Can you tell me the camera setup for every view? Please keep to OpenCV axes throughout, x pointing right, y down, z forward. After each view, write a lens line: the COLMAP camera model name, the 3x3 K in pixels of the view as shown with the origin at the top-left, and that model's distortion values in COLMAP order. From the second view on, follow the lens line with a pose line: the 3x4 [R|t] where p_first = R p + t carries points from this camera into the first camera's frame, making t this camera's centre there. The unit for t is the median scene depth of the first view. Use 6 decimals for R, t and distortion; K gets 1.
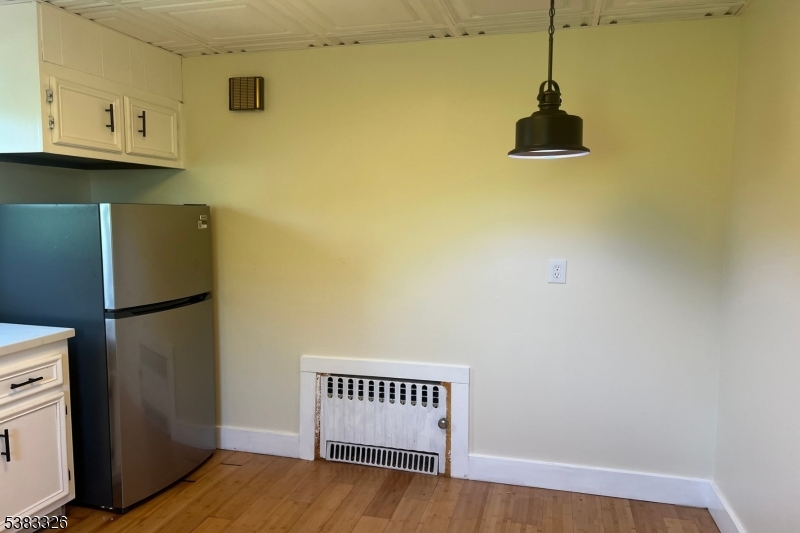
lens RADIAL K [[602.9, 0, 391.2], [0, 602.9, 266.8], [0, 0, 1]] dist [0.104936, -0.146423]
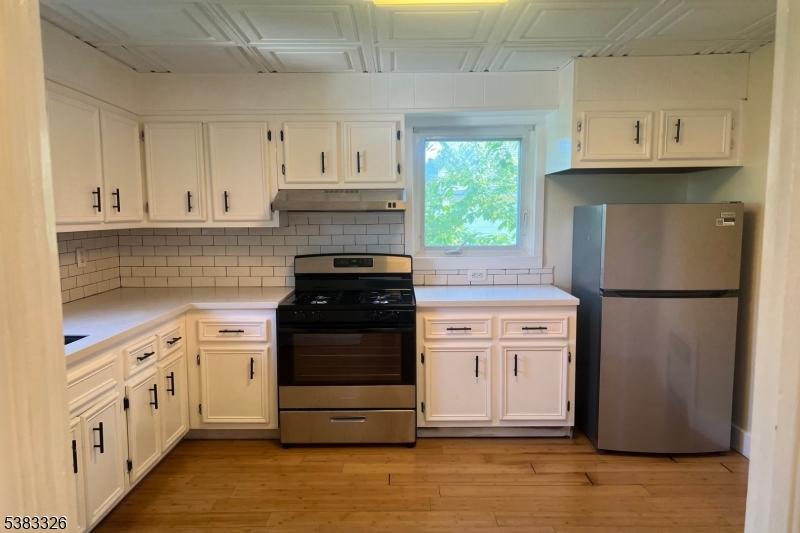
lens RADIAL K [[602.9, 0, 391.2], [0, 602.9, 266.8], [0, 0, 1]] dist [0.104936, -0.146423]
pose [[0.249287, 0.081649, -0.964982, 0.587294], [-0.076859, 0.994964, 0.064331, -0.020495], [0.965375, 0.058131, 0.254307, 0.239746]]
